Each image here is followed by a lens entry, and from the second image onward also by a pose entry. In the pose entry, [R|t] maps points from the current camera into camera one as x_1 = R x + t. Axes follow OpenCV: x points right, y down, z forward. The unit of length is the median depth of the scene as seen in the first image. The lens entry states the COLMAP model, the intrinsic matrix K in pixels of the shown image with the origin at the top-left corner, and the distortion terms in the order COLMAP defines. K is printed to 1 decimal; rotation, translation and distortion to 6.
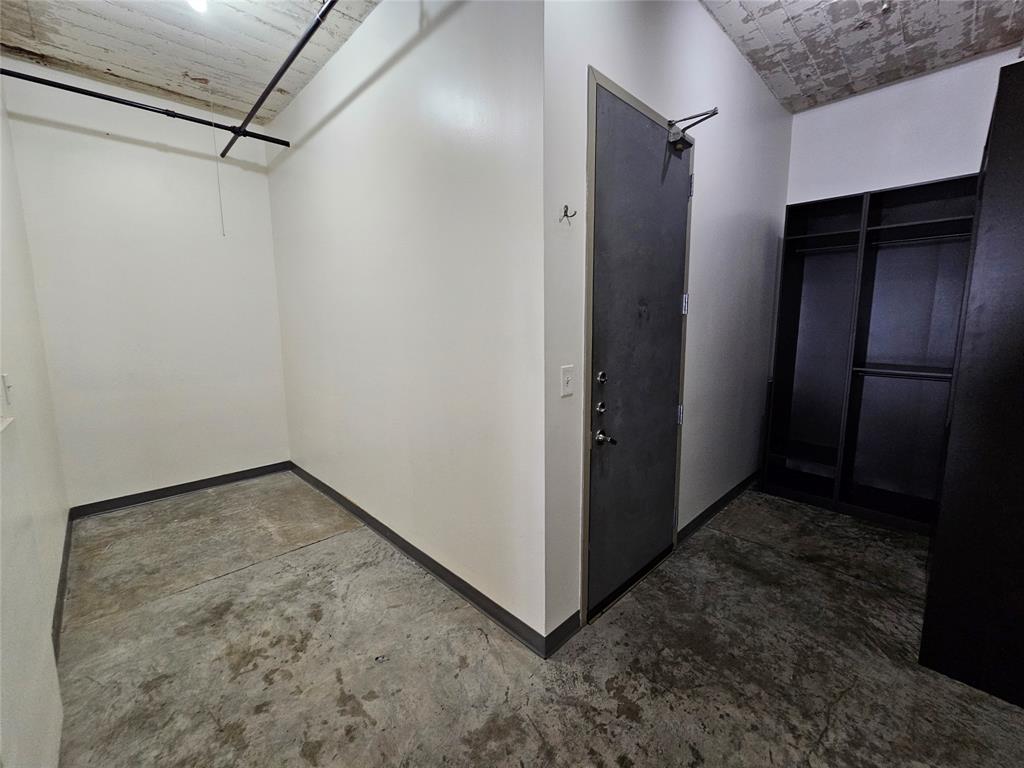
lens RADIAL K [[417.7, 0, 517.4], [0, 417.7, 381.3], [0, 0, 1]] dist [0.001522, -0.000023]
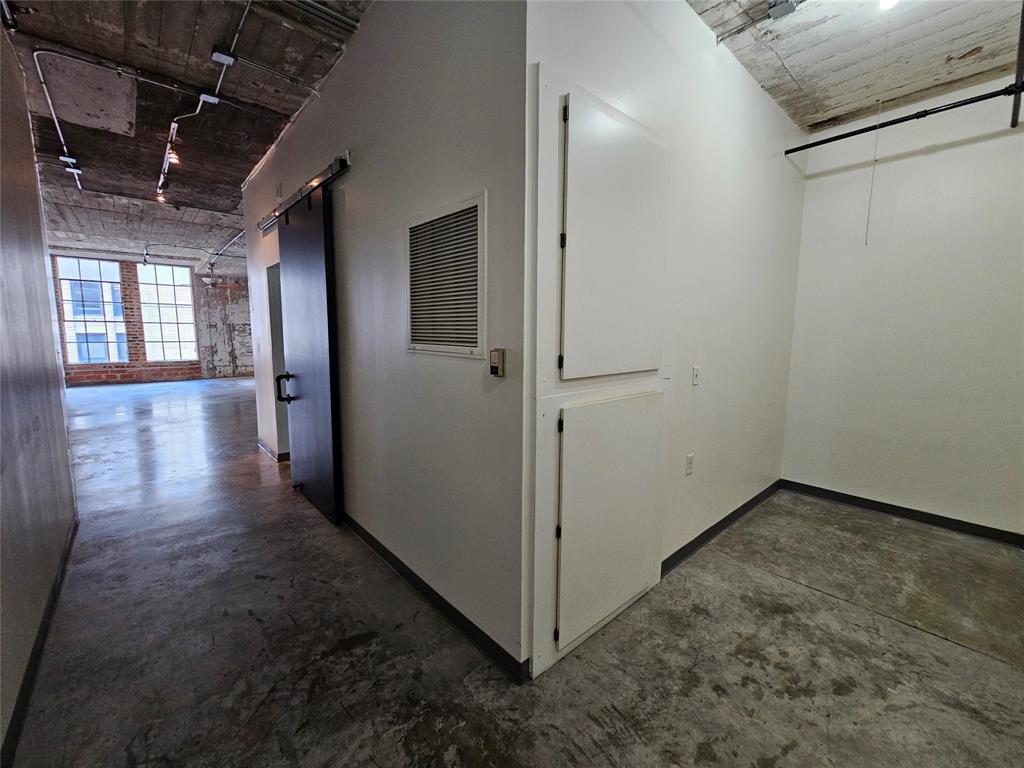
lens RADIAL K [[417.7, 0, 517.4], [0, 417.7, 381.3], [0, 0, 1]] dist [0.001522, -0.000023]
pose [[-0.031471, 0.125533, -0.991590, 0.268146], [-0.151672, 0.979993, 0.128878, -0.044363], [0.987930, 0.154452, -0.011802, 0.264215]]
